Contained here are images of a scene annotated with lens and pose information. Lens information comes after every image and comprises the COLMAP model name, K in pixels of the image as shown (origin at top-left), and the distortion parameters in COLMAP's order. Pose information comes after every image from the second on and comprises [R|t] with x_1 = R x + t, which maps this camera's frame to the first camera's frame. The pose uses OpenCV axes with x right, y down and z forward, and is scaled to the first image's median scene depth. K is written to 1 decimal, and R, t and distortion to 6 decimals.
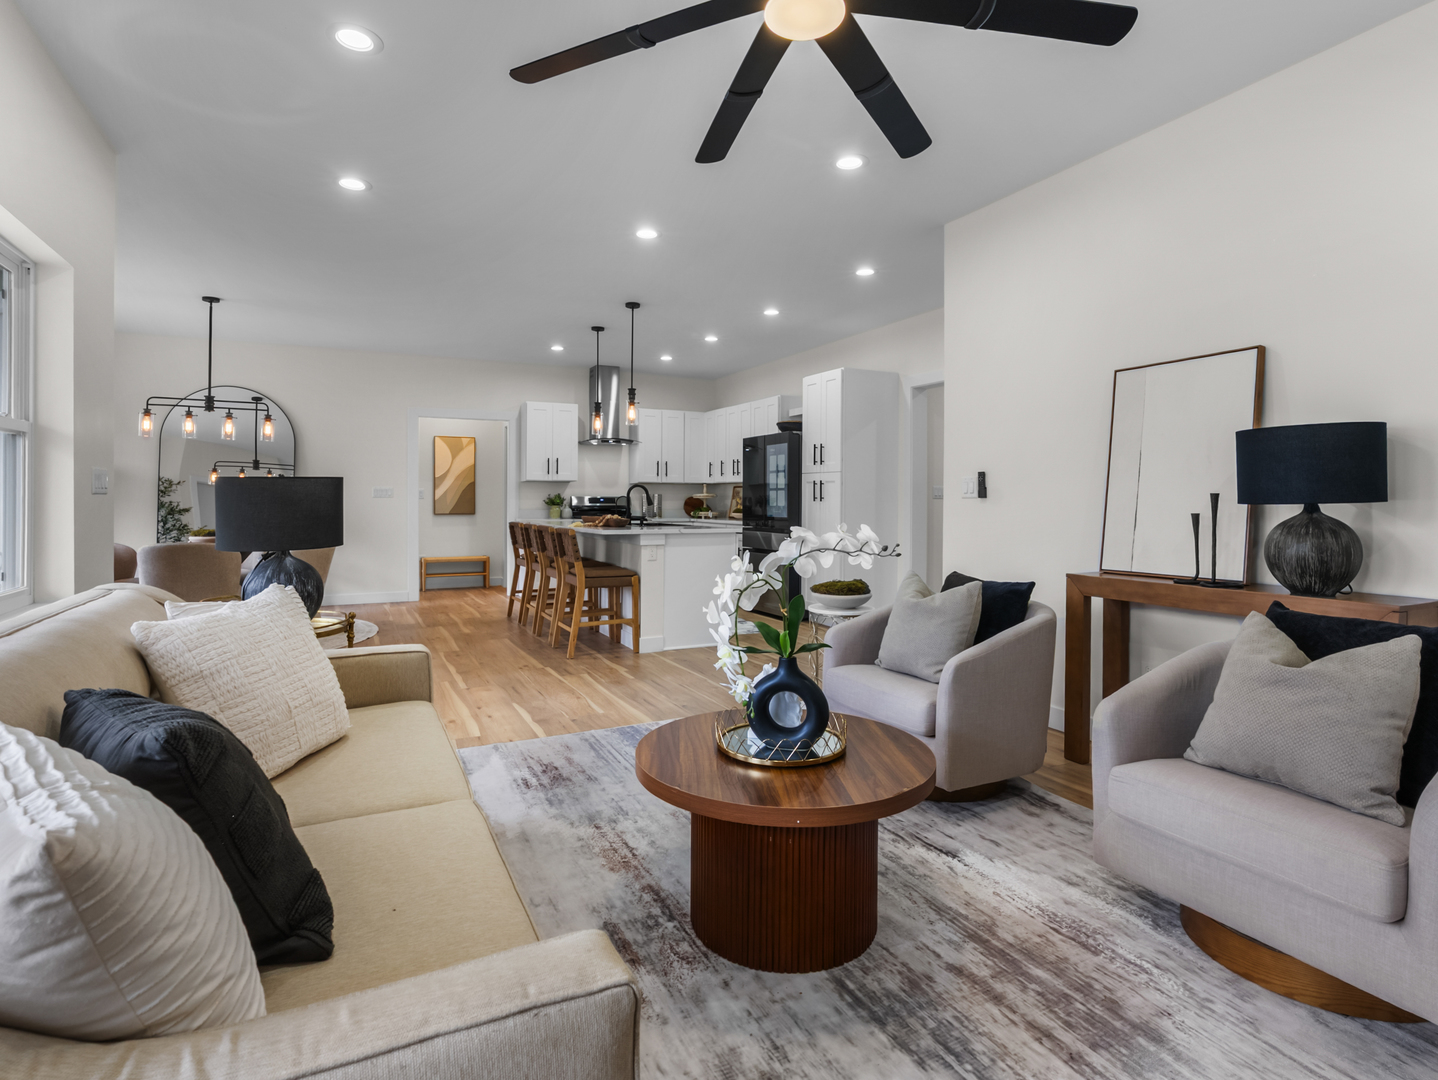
lens RADIAL K [[741.9, 0, 710.8], [0, 741.9, 524.3], [0, 0, 1]] dist [-0.001885, 0.000676]
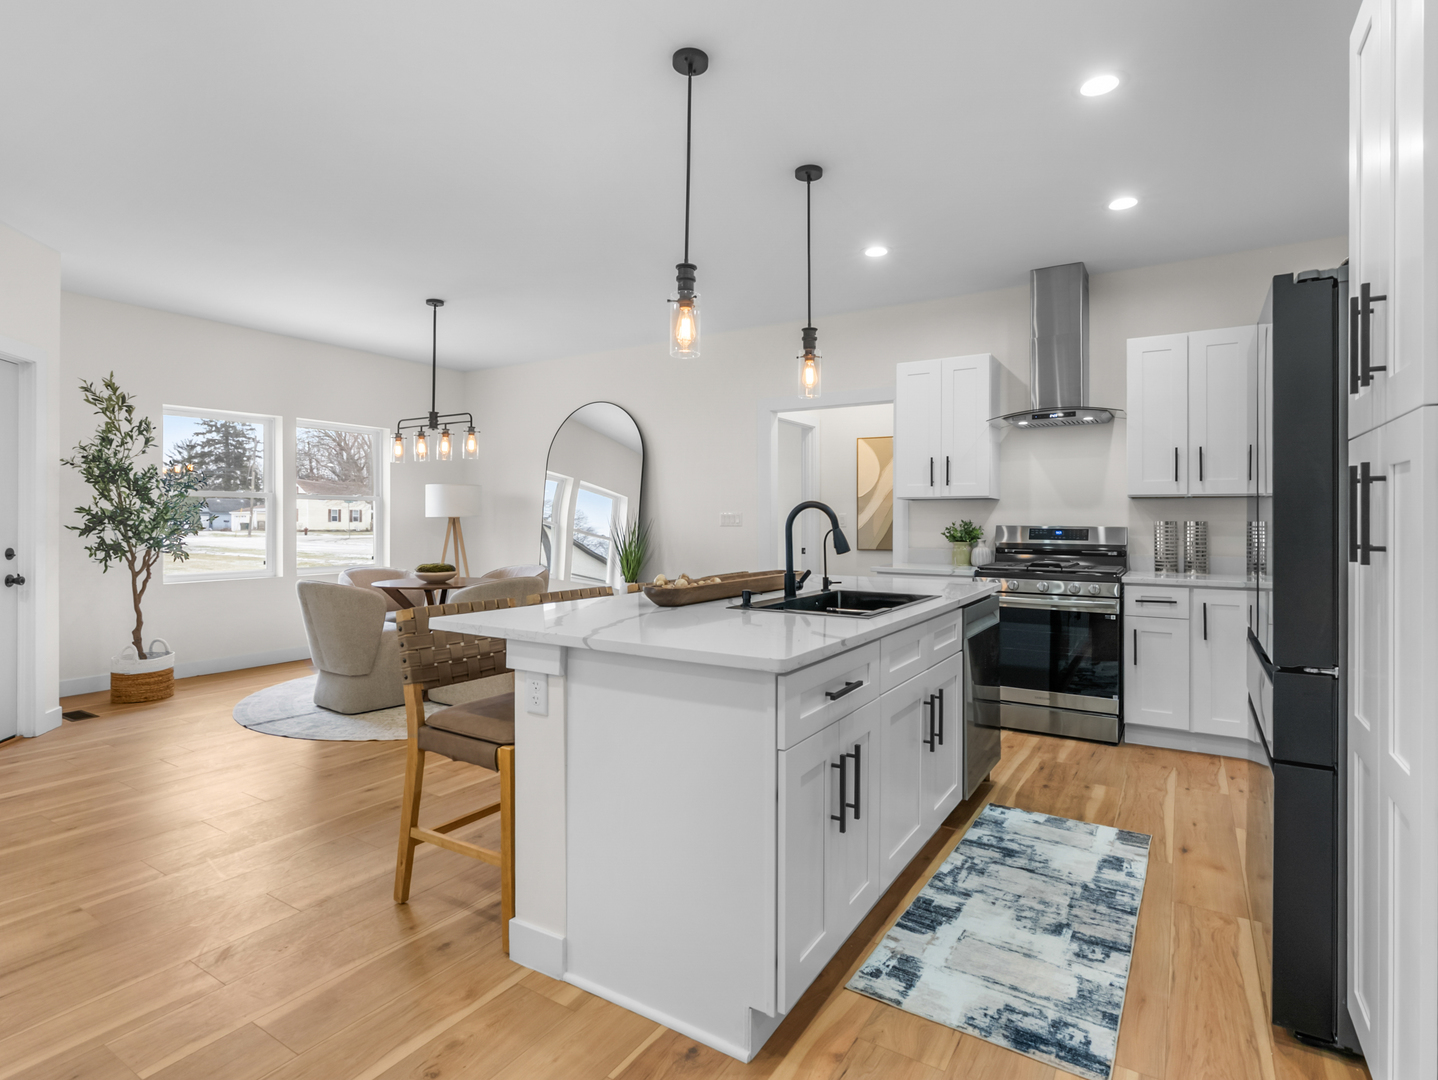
lens RADIAL K [[741.9, 0, 710.8], [0, 741.9, 524.3], [0, 0, 1]] dist [-0.001885, 0.000676]
pose [[0.514027, 0.005309, -0.857757, 0.174236], [-0.032691, 0.999376, -0.013405, -0.026036], [0.857151, 0.034932, 0.513880, 0.570127]]
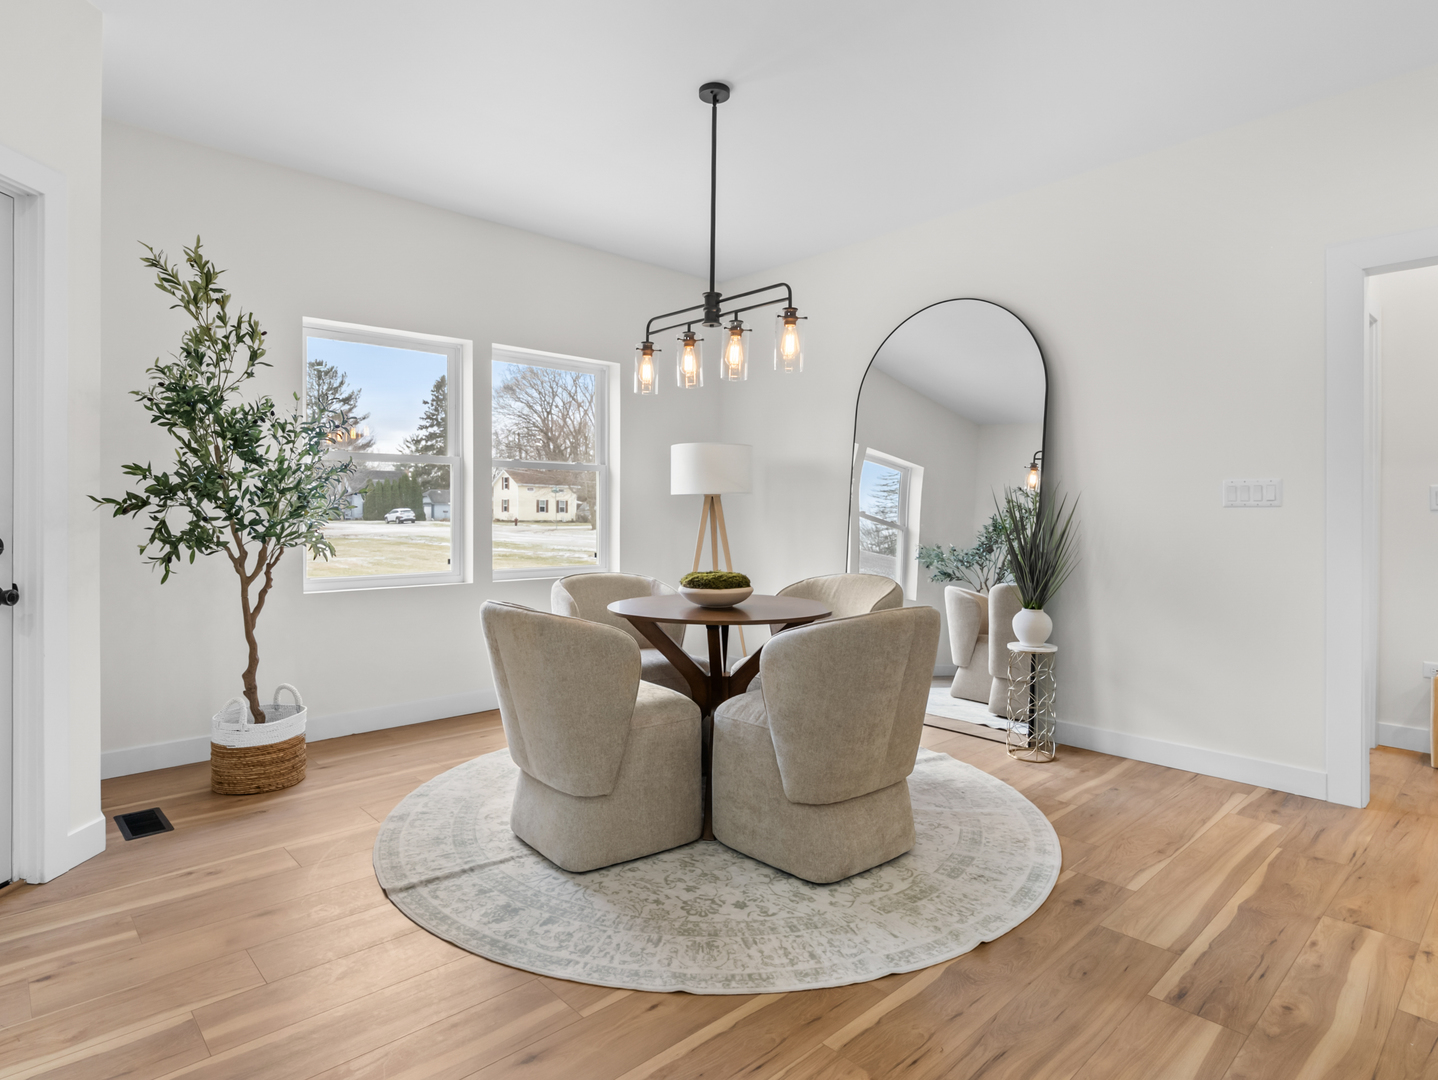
lens RADIAL K [[799.4, 0, 724.8], [0, 799.4, 529.2], [0, 0, 1]] dist [-0.000537, -0.001263]
pose [[0.290701, 0.021960, -0.956562, -0.118876], [-0.038309, 0.999202, 0.011297, -0.017827], [0.956047, 0.033361, 0.291311, 0.589273]]
